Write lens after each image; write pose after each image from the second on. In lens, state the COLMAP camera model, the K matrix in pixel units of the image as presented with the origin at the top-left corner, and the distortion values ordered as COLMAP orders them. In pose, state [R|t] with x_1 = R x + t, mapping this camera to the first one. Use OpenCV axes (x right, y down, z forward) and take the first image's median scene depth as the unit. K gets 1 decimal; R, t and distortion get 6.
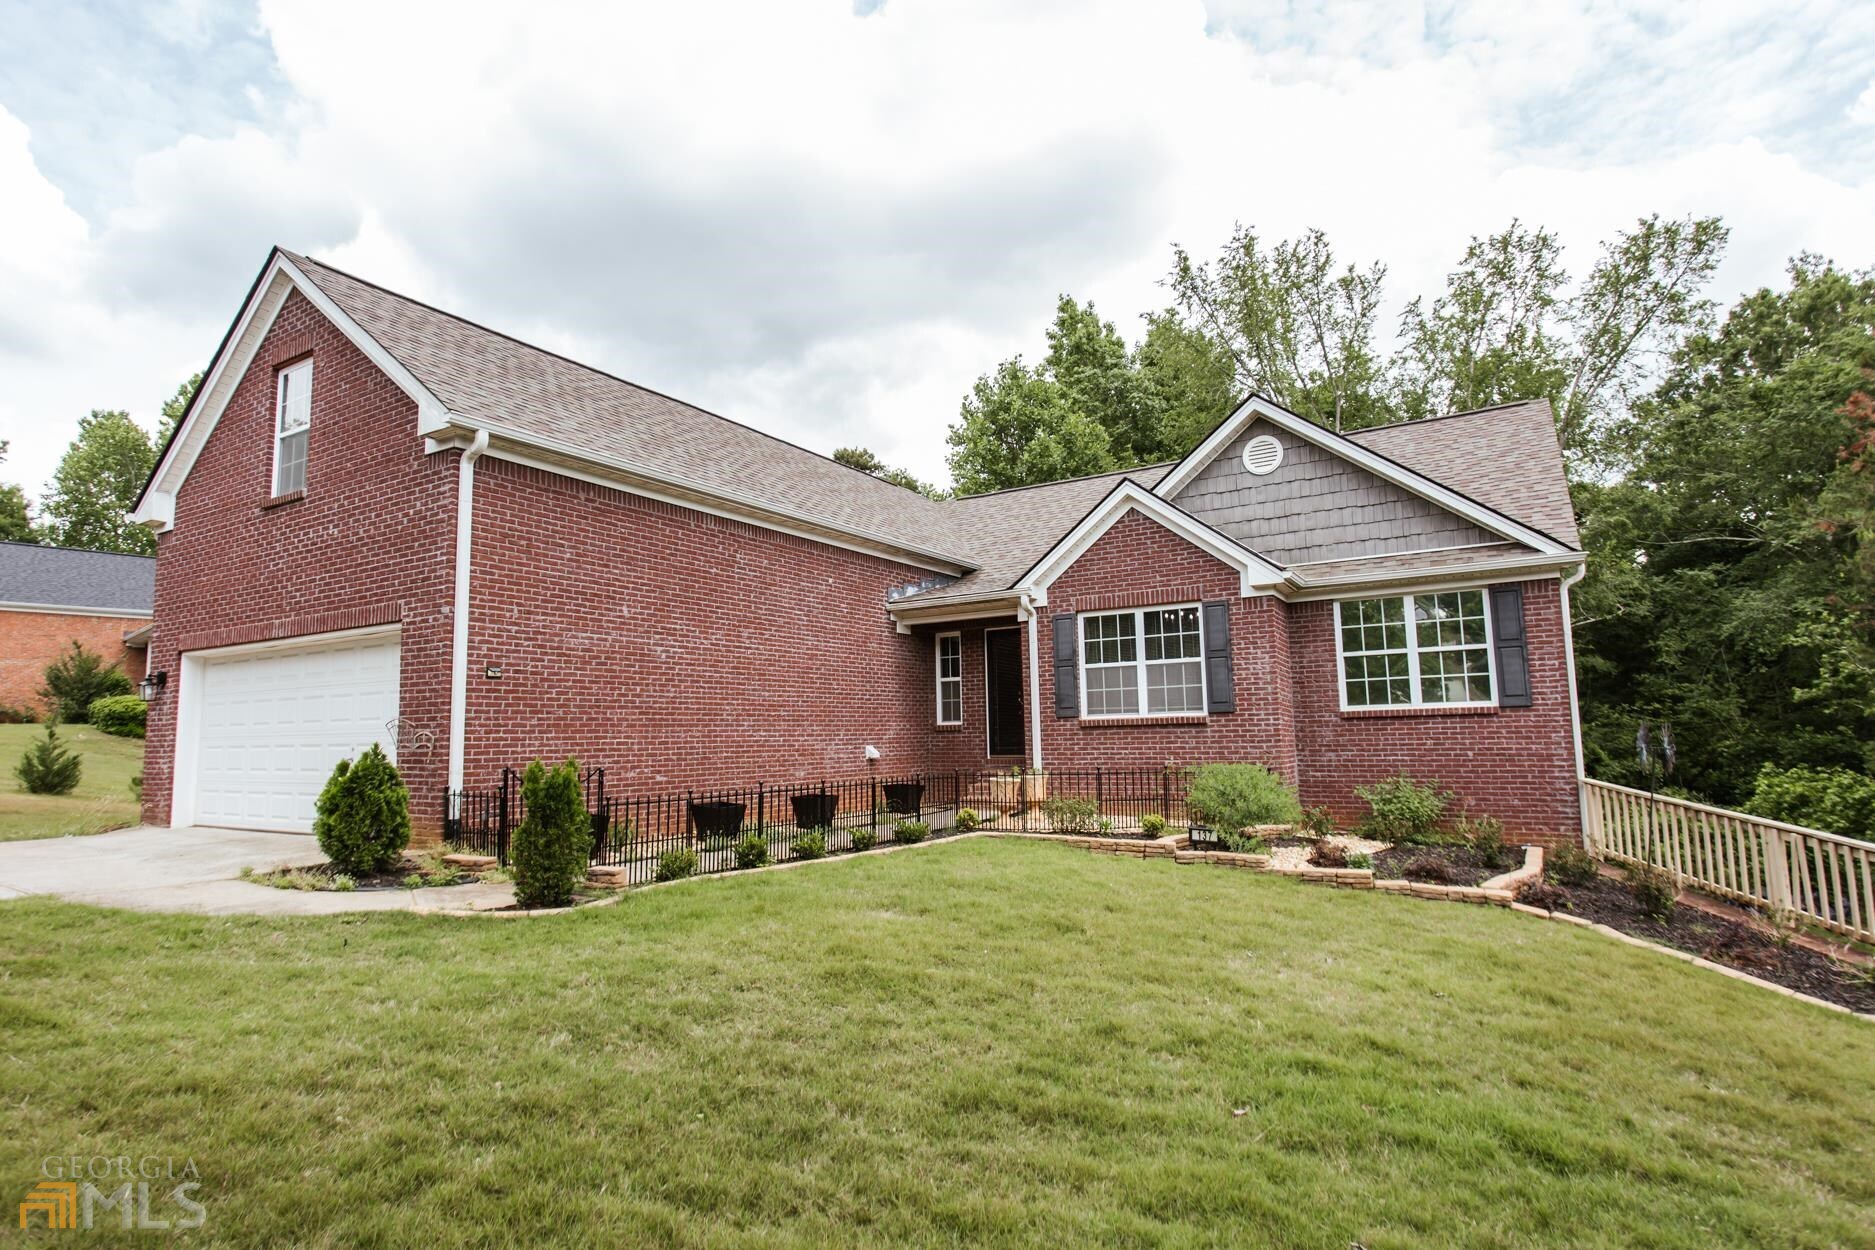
lens RADIAL K [[981.5, 0, 936.0], [0, 981.5, 626.0], [0, 0, 1]] dist [-0.003432, -0.000446]
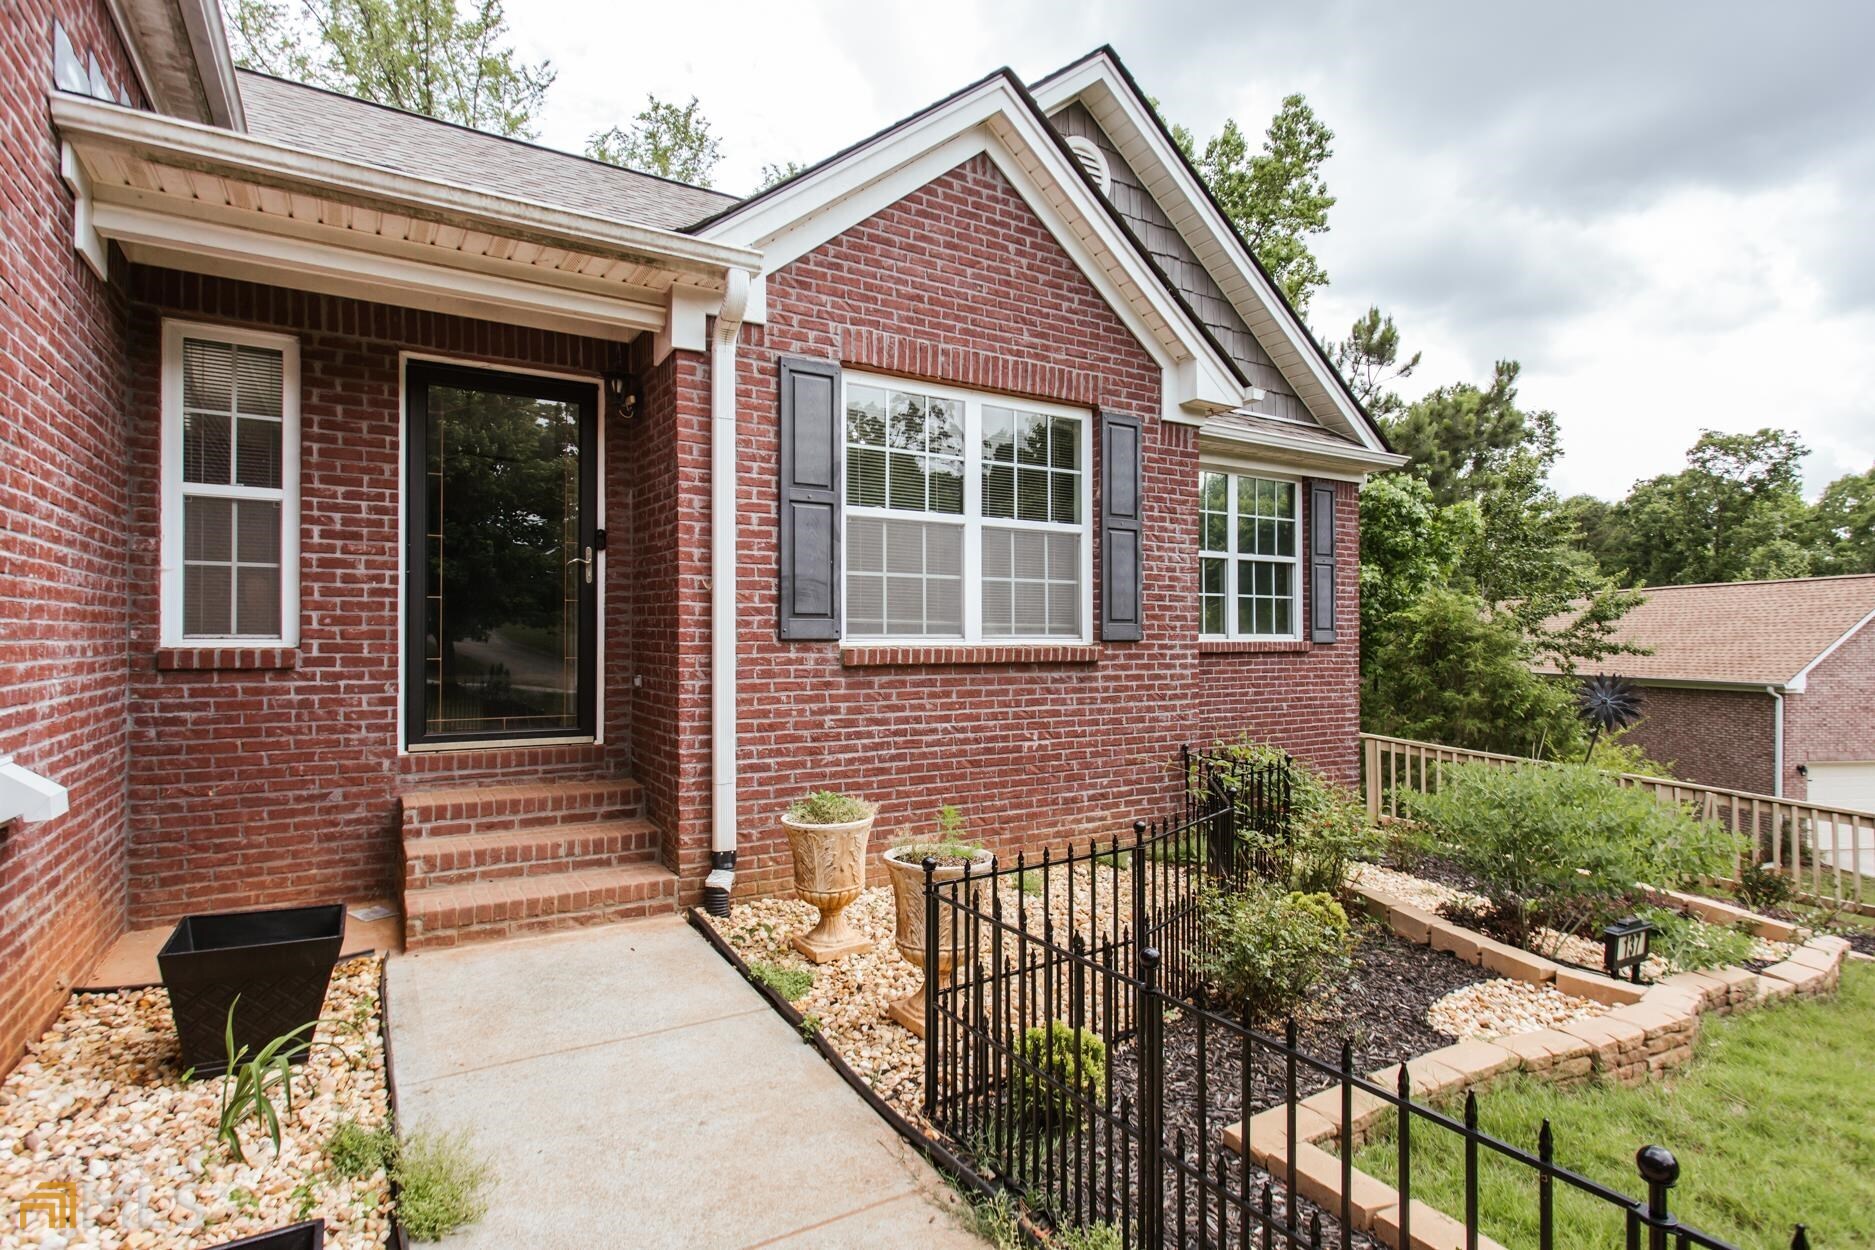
lens RADIAL K [[909.2, 0, 931.5], [0, 909.2, 625.6], [0, 0, 1]] dist [0.002226, 0.003074]
pose [[0.460072, 0.034957, 0.887193, -0.153960], [-0.112721, 0.993439, 0.019310, 0.077952], [-0.880697, -0.108890, 0.460994, 0.824656]]
